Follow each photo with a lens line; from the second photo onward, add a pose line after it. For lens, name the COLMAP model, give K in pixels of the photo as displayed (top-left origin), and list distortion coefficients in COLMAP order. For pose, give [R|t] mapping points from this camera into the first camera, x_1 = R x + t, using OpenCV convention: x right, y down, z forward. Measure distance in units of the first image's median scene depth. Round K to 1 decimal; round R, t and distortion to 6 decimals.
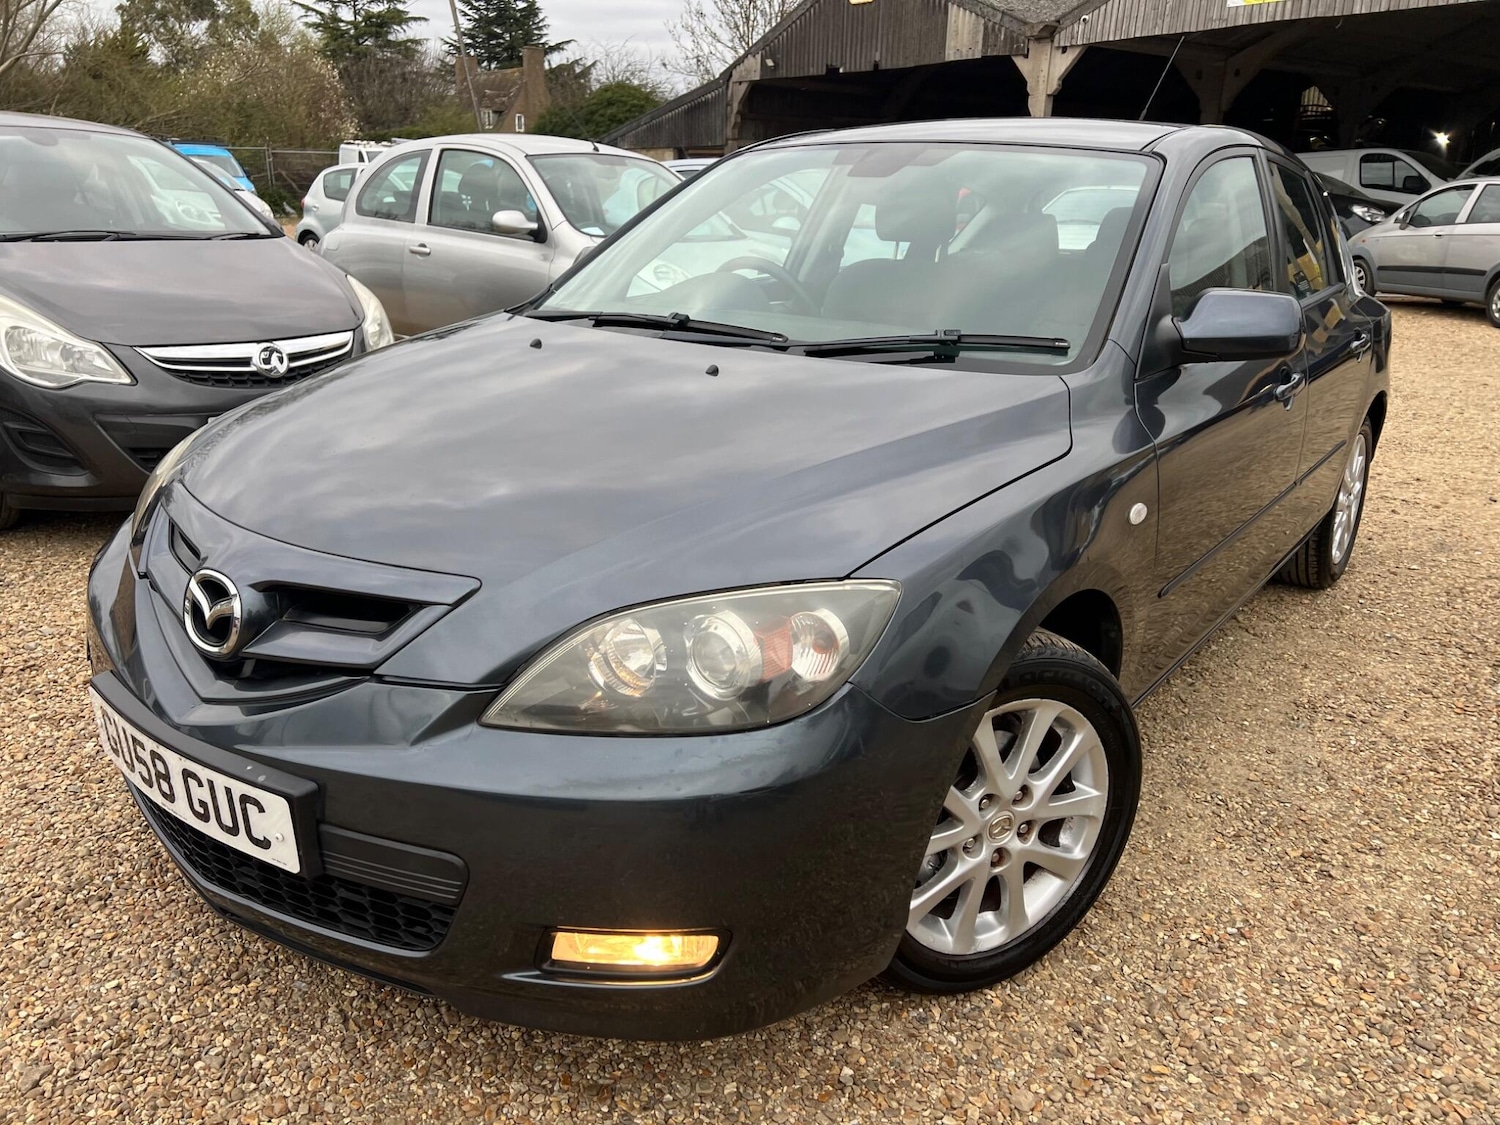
lens RADIAL K [[1084.6, 0, 739.3], [0, 1084.6, 556.5], [0, 0, 1]] dist [0.051454, -0.051455]
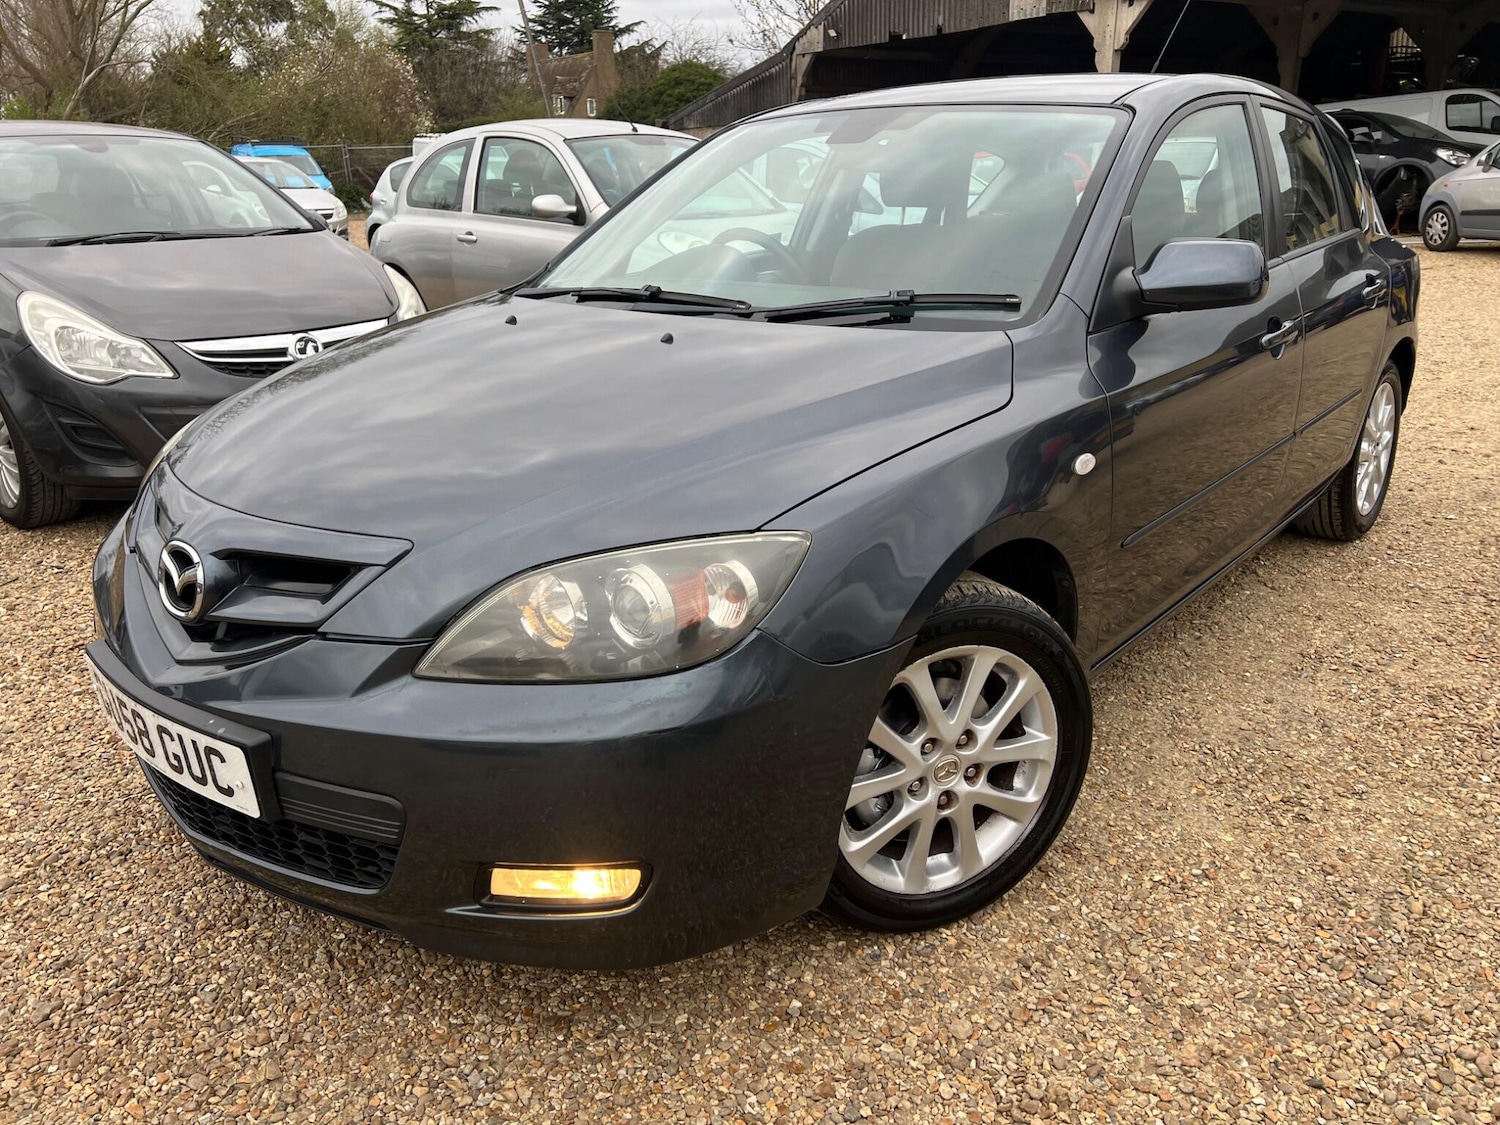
lens RADIAL K [[1084.9, 0, 760.1], [0, 1084.9, 554.5], [0, 0, 1]] dist [0.042801, -0.038692]
pose [[0.997956, -0.027429, -0.057711, 0.119651], [0.028514, 0.999430, 0.018061, 0.018112], [0.057183, -0.019670, 0.998170, -0.032449]]
